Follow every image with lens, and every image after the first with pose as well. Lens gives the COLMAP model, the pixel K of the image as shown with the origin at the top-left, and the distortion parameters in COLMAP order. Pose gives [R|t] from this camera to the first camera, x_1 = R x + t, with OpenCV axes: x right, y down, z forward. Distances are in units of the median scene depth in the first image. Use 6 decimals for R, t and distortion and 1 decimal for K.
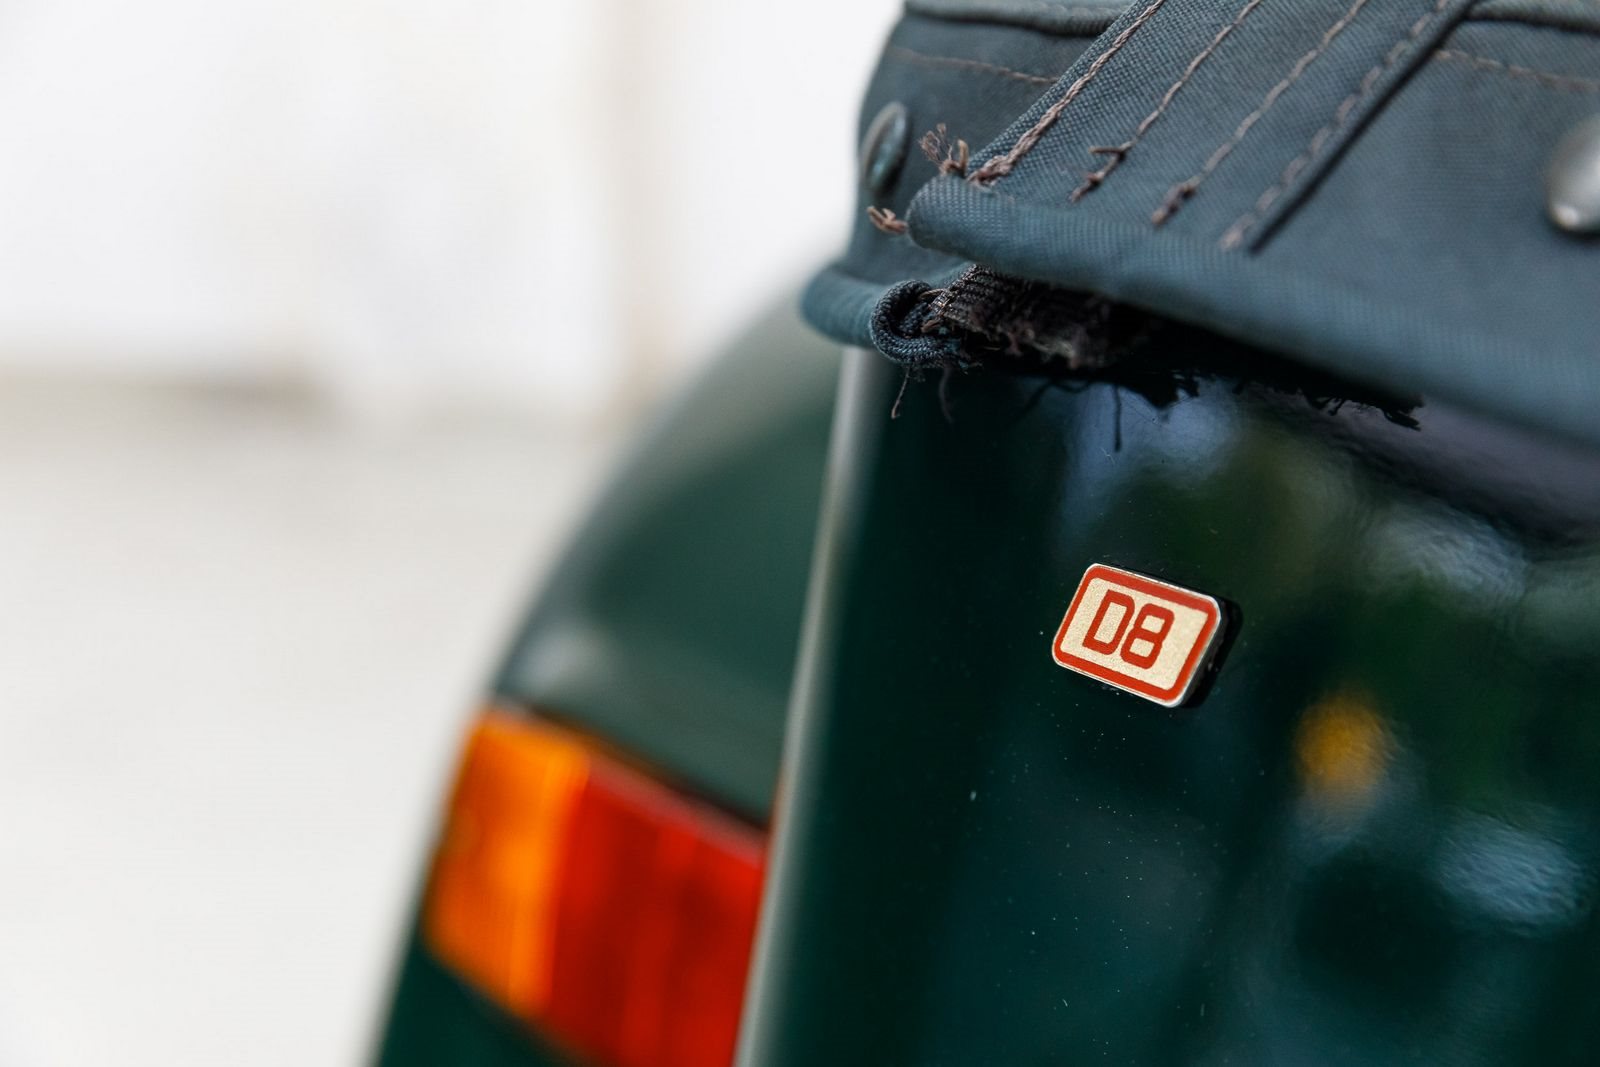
lens RADIAL K [[3015.5, 0, 799.7], [0, 3015.5, 533.2], [0, 0, 1]] dist [0.024257, 0.000000]
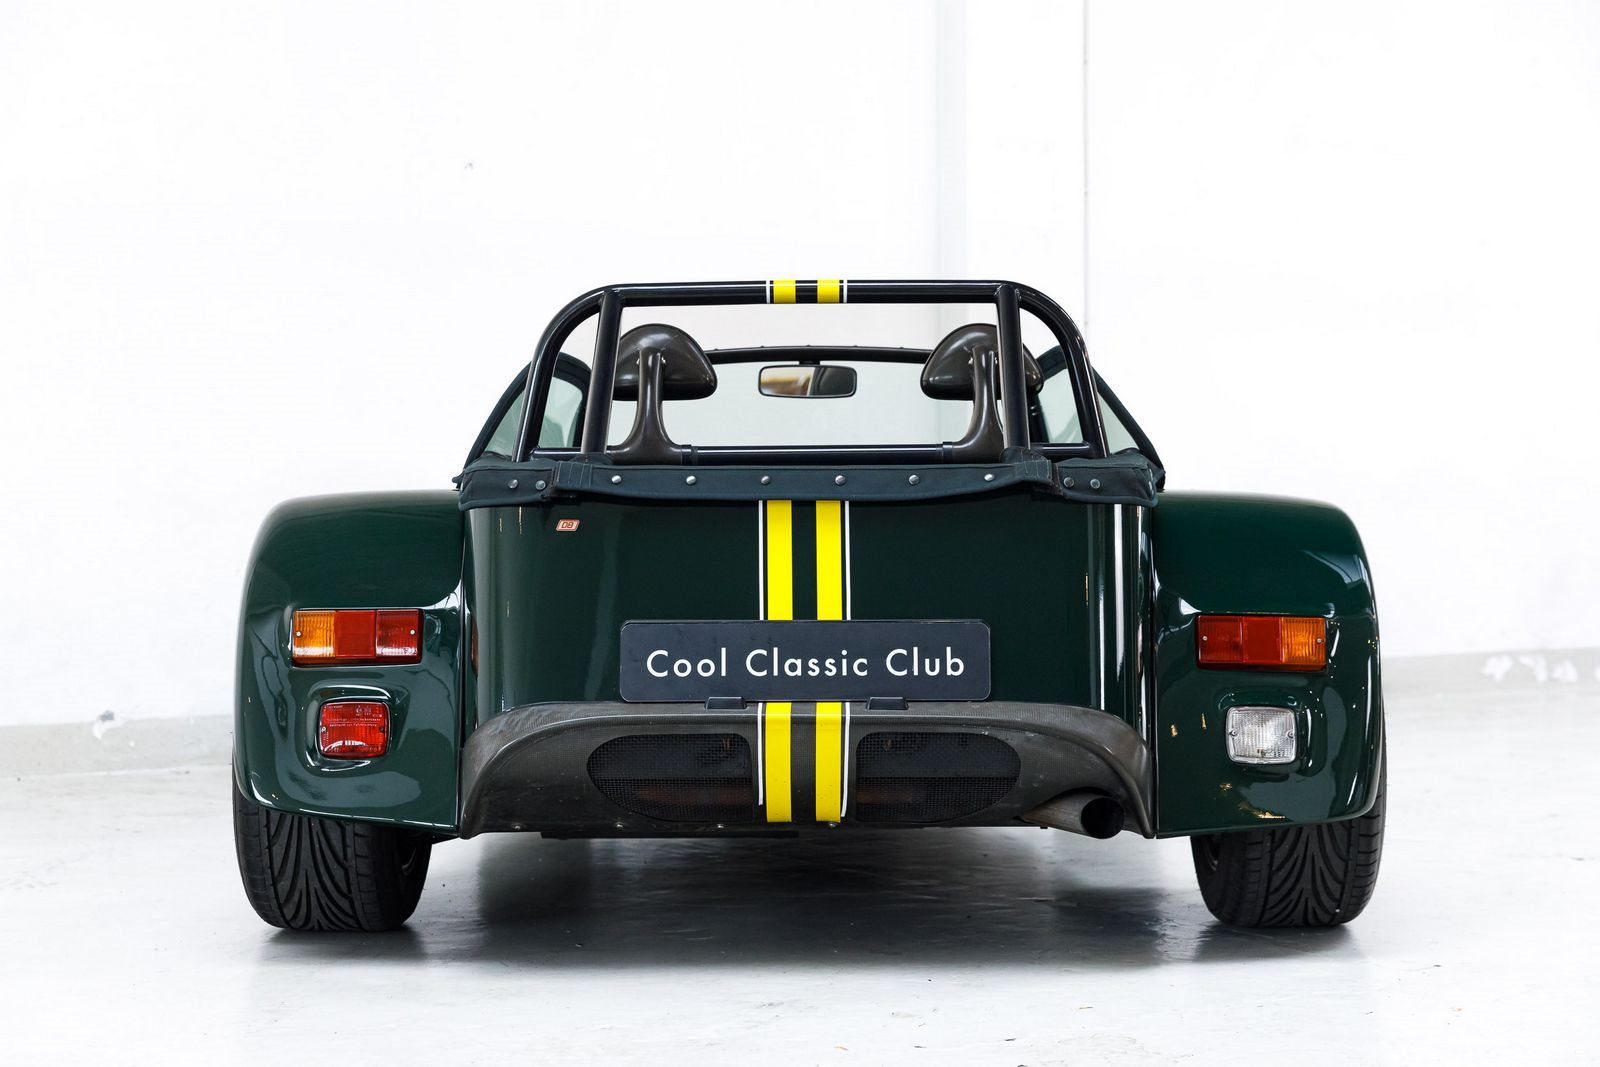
lens RADIAL K [[2731.4, 0, 816.5], [0, 2731.4, 536.6], [0, 0, 1]] dist [-0.006581, 0.000000]
pose [[0.555020, 0.004172, 0.831827, -4.512396], [0.173542, 0.977403, -0.120695, 0.844340], [-0.813533, 0.211345, 0.541754, -2.964371]]
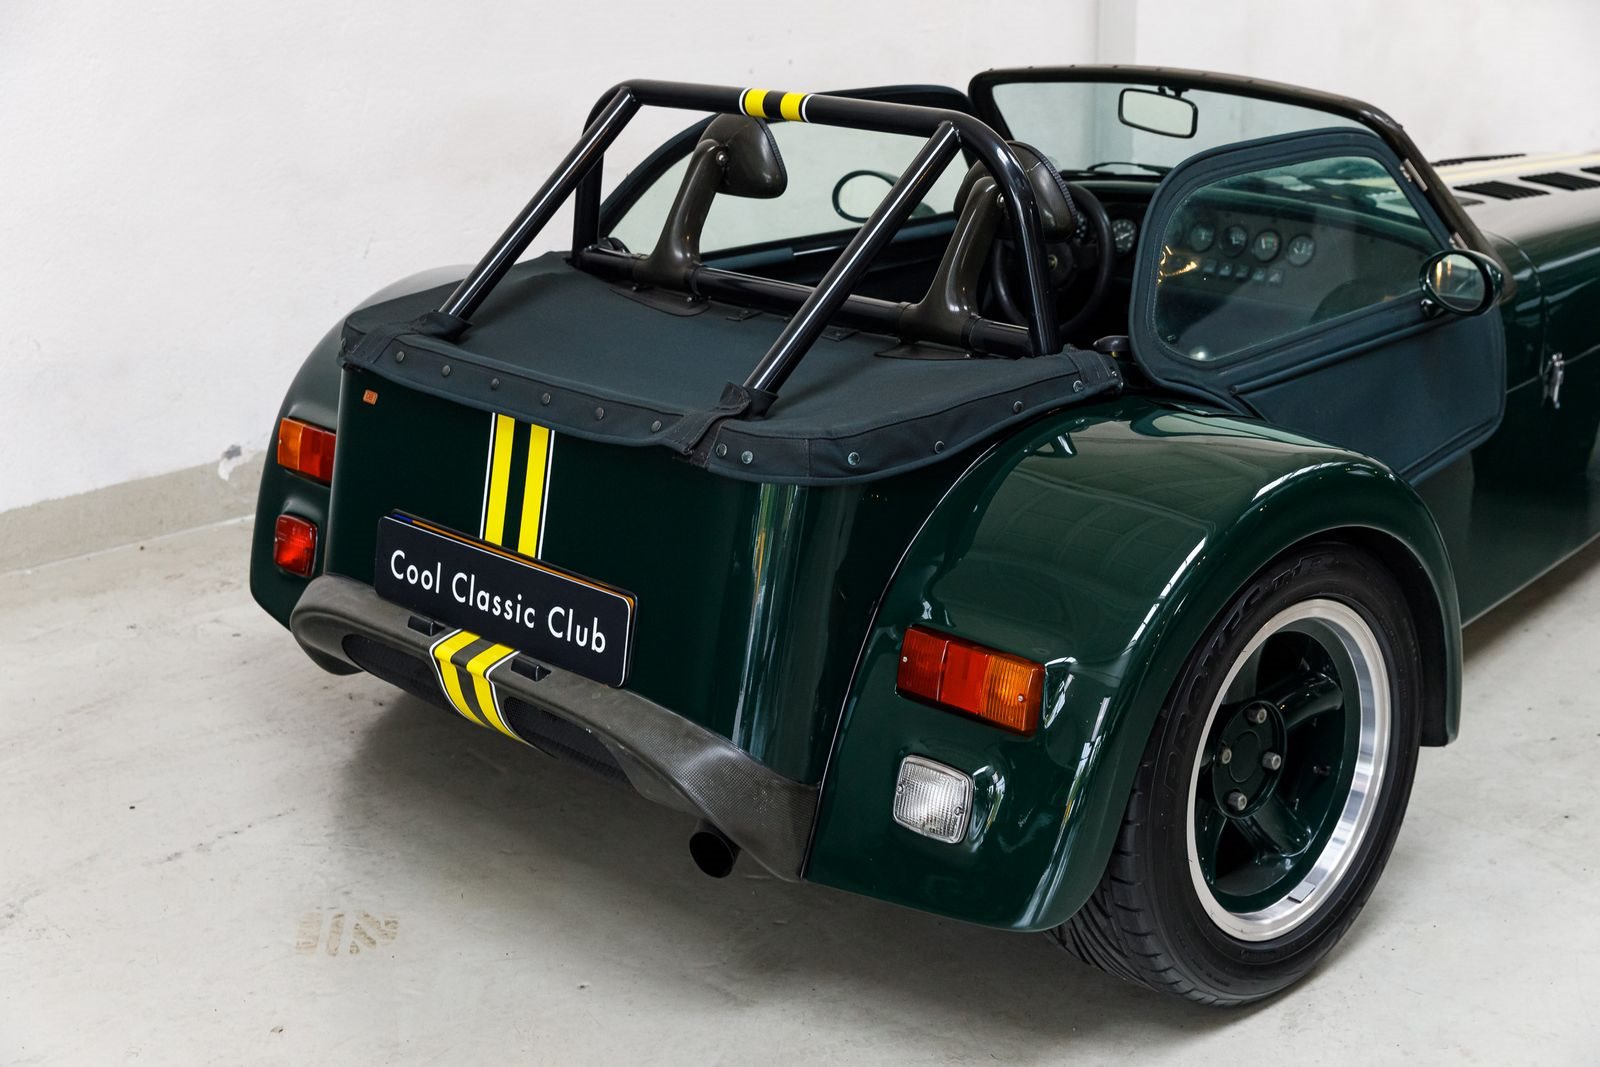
lens RADIAL K [[2423.0, 0, 802.2], [0, 2423.0, 535.1], [0, 0, 1]] dist [-0.012204, 0.000000]
pose [[0.983840, -0.065015, 0.166829, 0.093729], [0.049053, 0.993969, 0.098079, -0.140744], [-0.172200, -0.088310, 0.981096, -4.392839]]
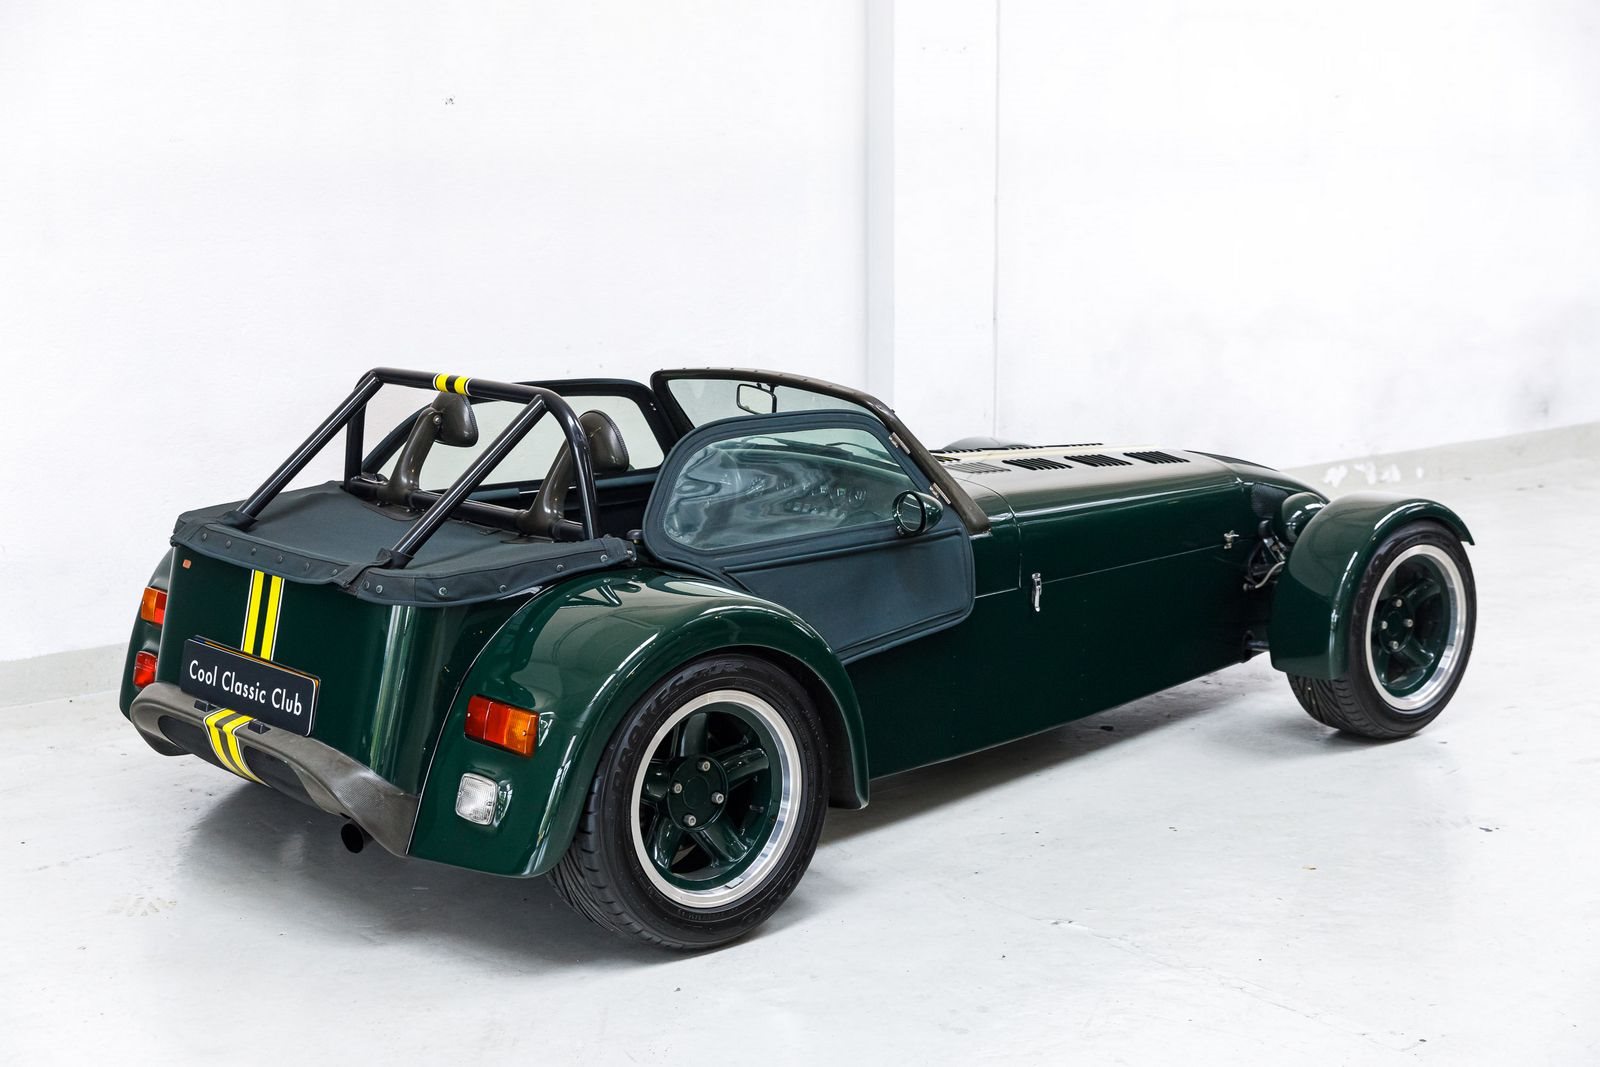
lens RADIAL K [[2573.7, 0, 827.6], [0, 2573.7, 516.0], [0, 0, 1]] dist [-0.002746, 0.000000]
pose [[0.990776, -0.013906, 0.134794, 0.978791], [0.020109, 0.998795, -0.044768, 0.273896], [-0.134009, 0.047066, 0.989862, -7.675016]]
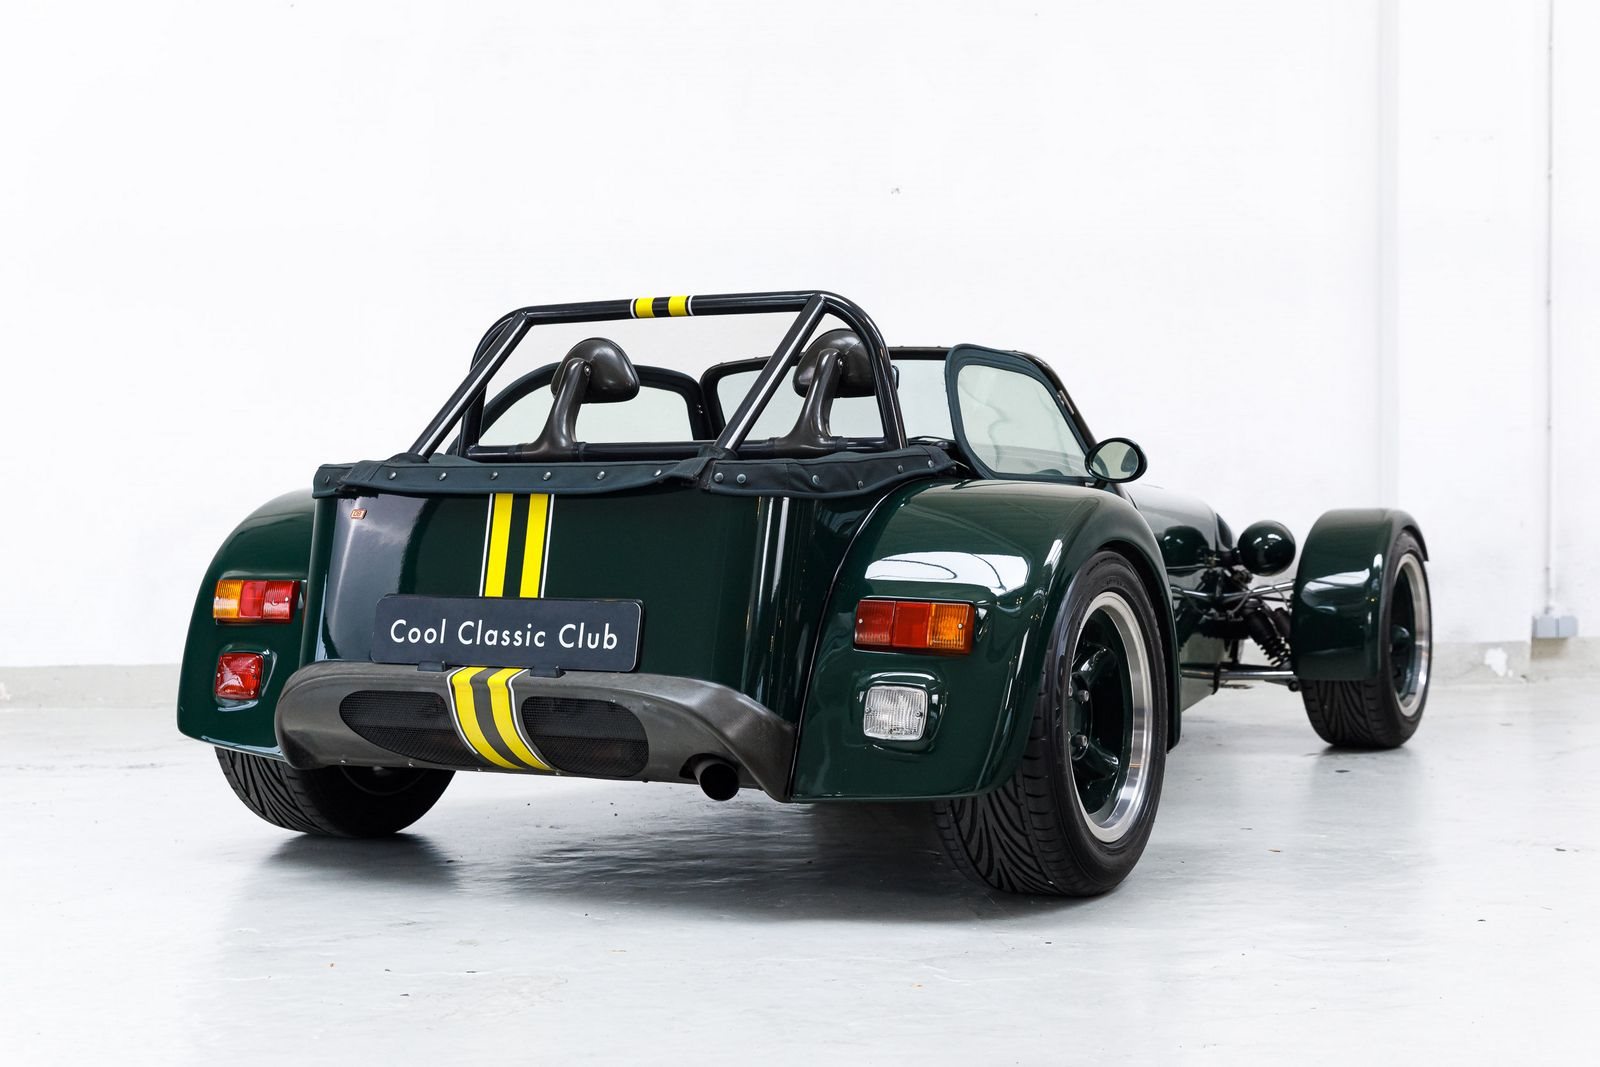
lens RADIAL K [[2341.8, 0, 840.0], [0, 2341.8, 558.8], [0, 0, 1]] dist [0.004437, 0.000000]
pose [[0.872104, -0.010229, 0.489213, -1.807344], [0.099860, 0.982461, -0.157474, 1.211237], [-0.479022, 0.186187, 0.857830, -5.124551]]
